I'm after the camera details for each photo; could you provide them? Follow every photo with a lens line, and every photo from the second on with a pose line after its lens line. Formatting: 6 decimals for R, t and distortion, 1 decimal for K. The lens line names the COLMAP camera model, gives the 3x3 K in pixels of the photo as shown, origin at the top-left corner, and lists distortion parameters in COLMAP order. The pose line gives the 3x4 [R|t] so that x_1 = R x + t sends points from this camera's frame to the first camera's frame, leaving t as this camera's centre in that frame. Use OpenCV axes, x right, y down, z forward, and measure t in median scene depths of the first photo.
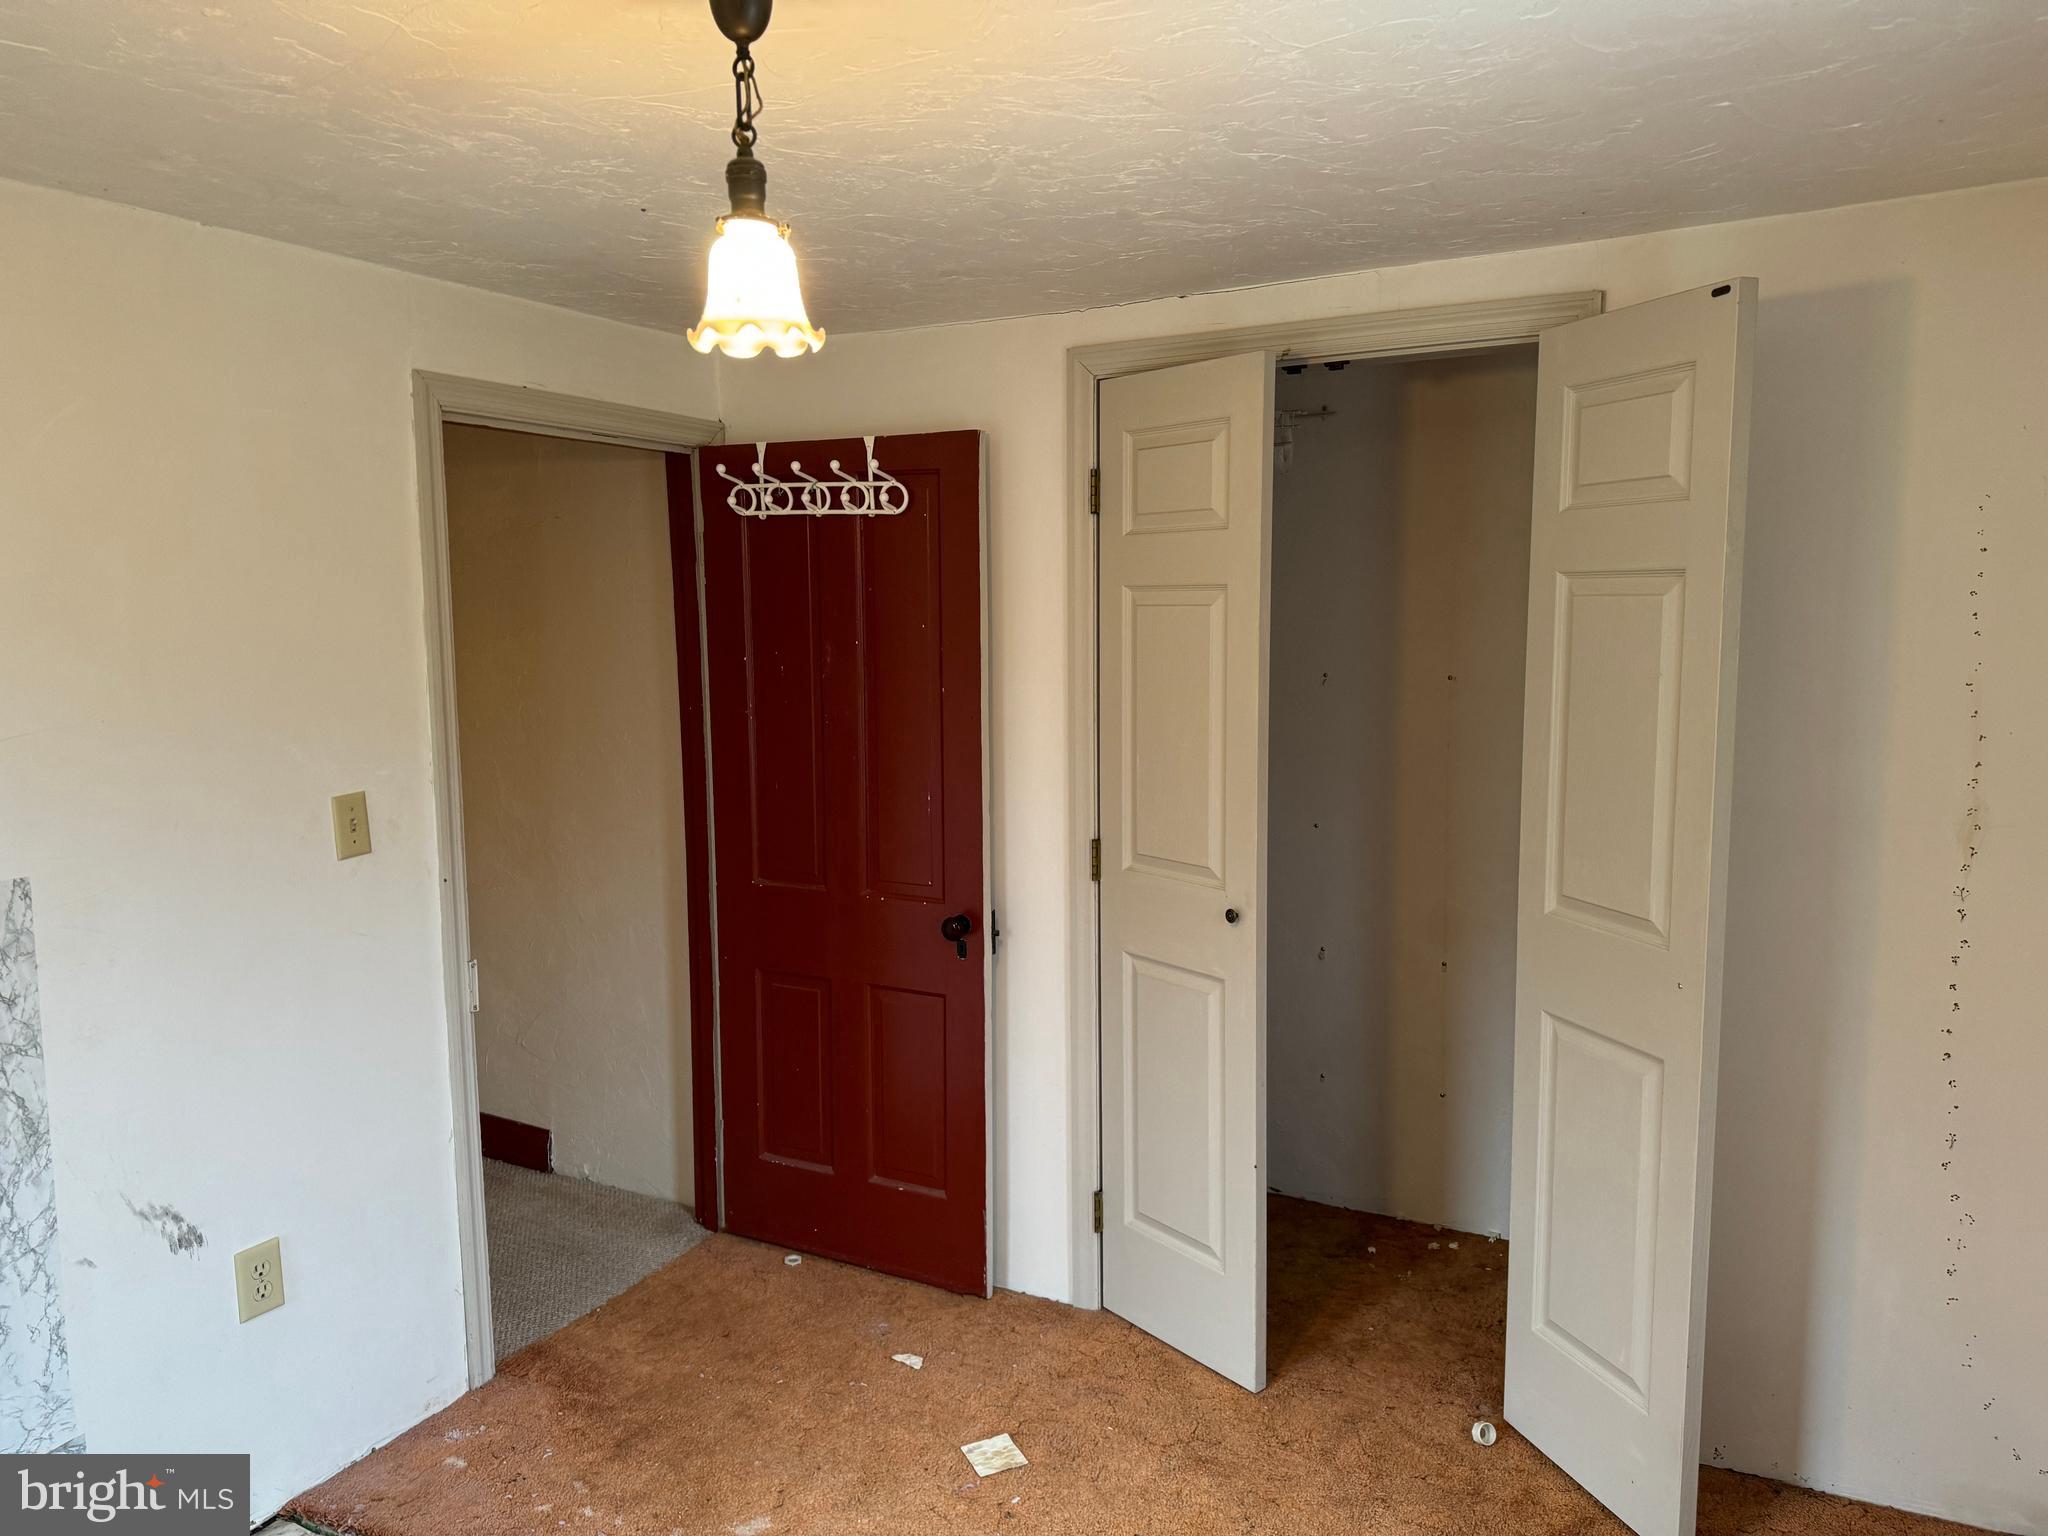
lens RADIAL K [[1429.7, 0, 1024.0], [0, 1429.7, 768.0], [0, 0, 1]] dist [0.047951, -0.042321]
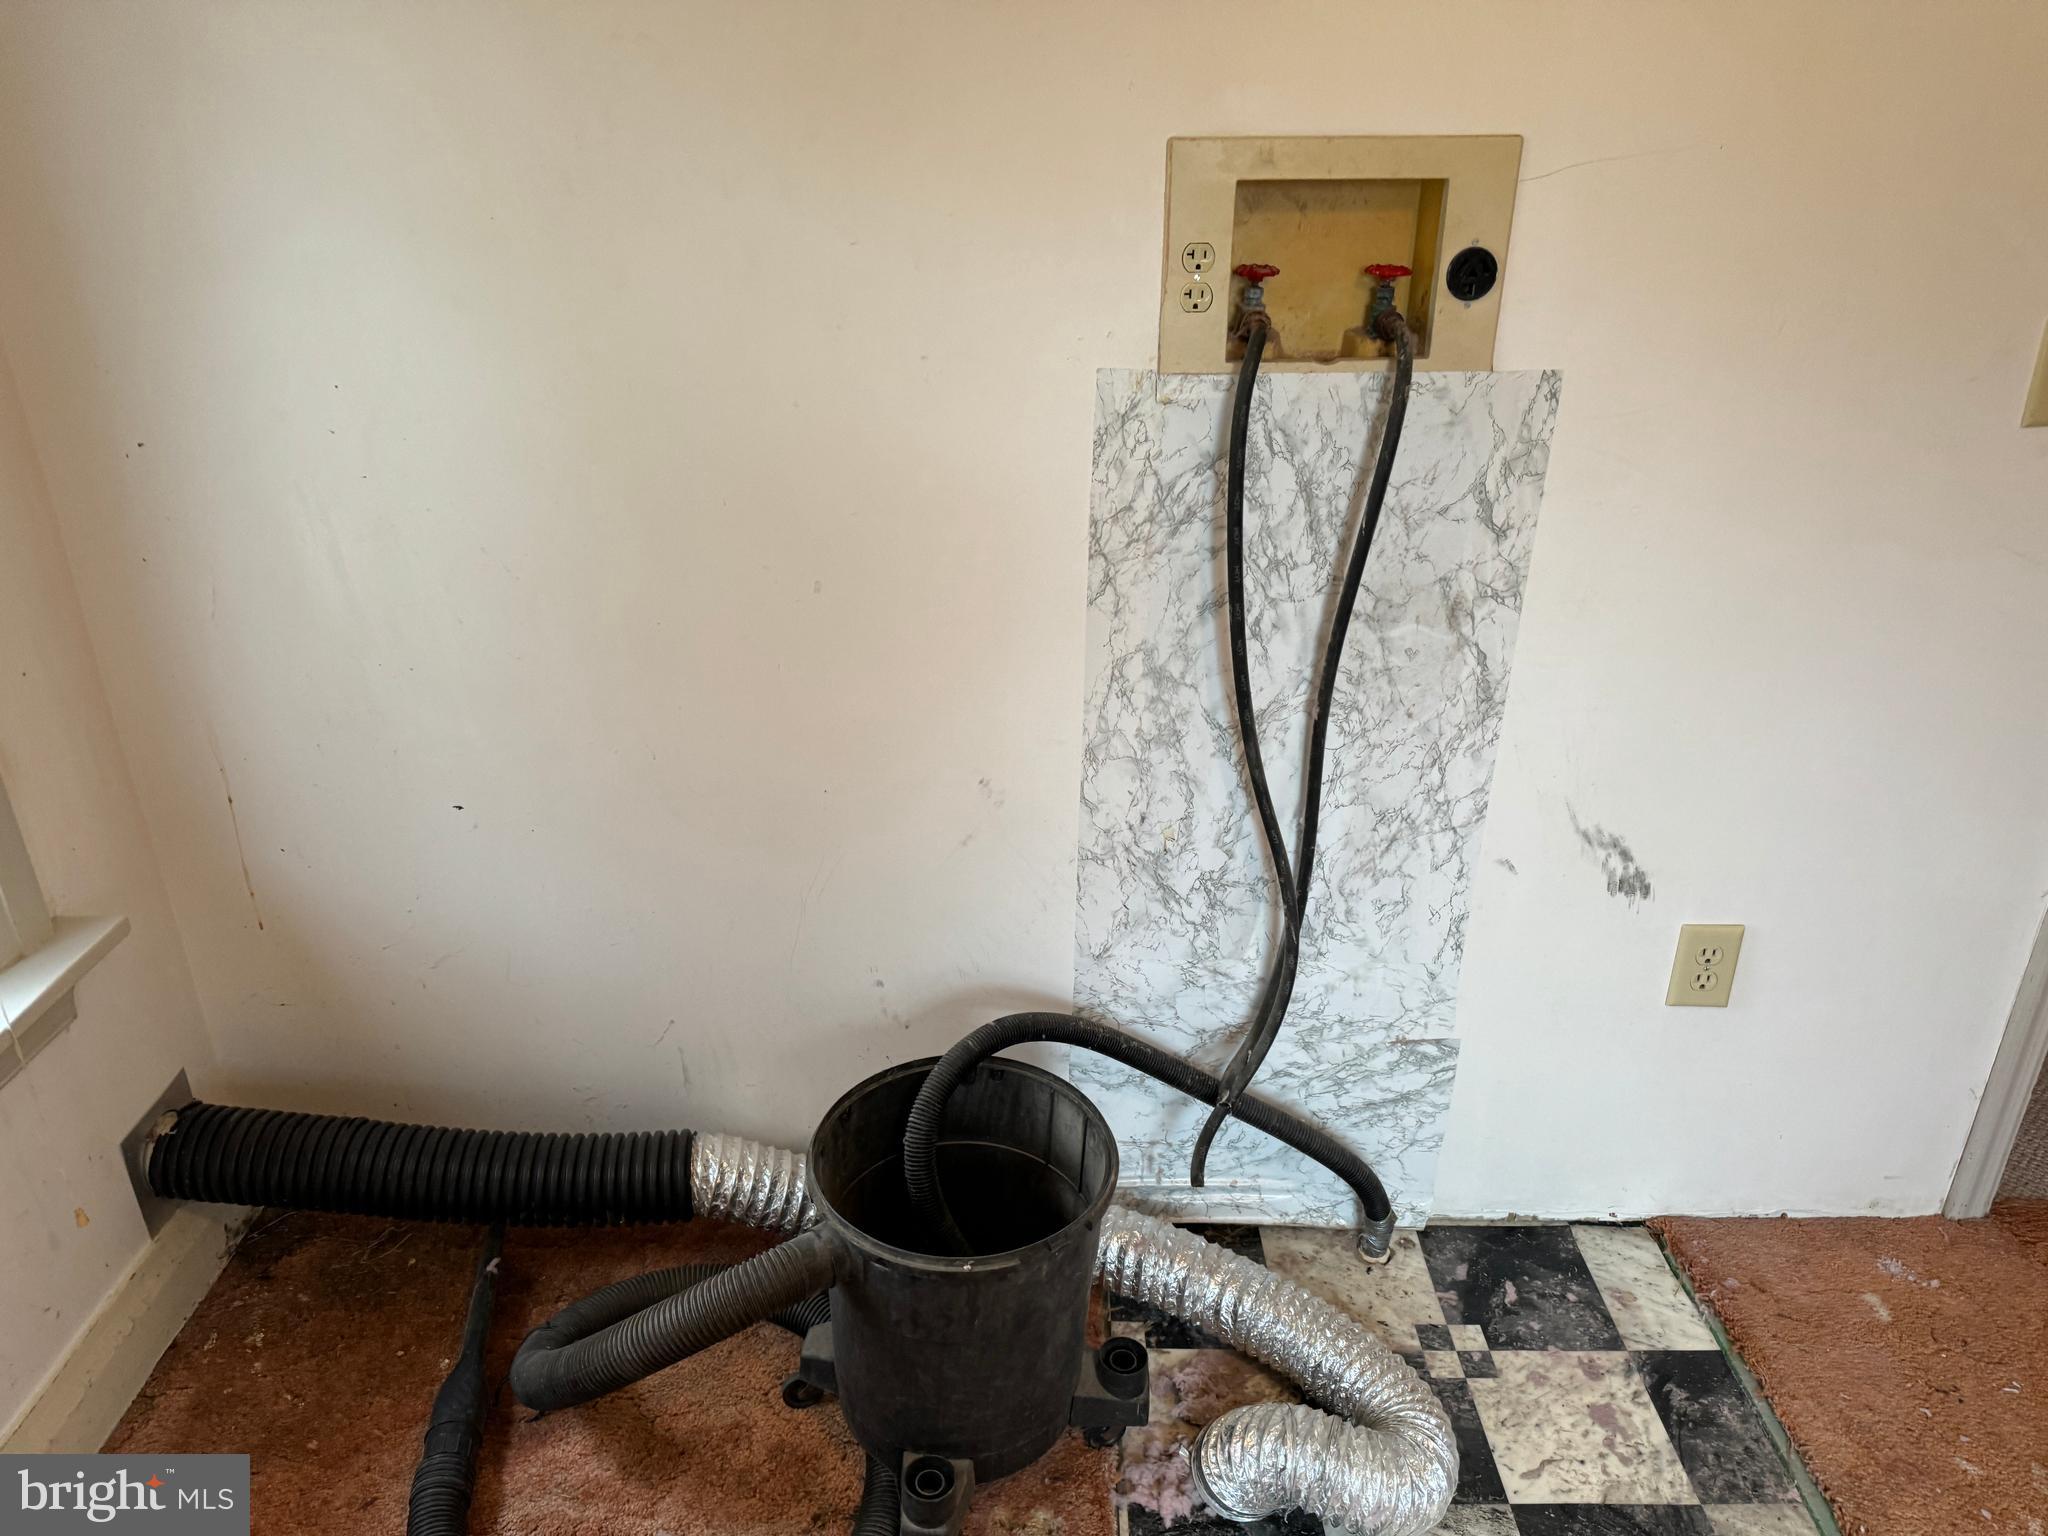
lens RADIAL K [[1429.7, 0, 1024.0], [0, 1429.7, 768.0], [0, 0, 1]] dist [0.047951, -0.042321]
pose [[0.463261, 0.388506, -0.796525, -0.150215], [-0.119238, 0.917940, 0.378377, 0.016050], [0.878163, -0.080311, 0.471571, 0.388259]]
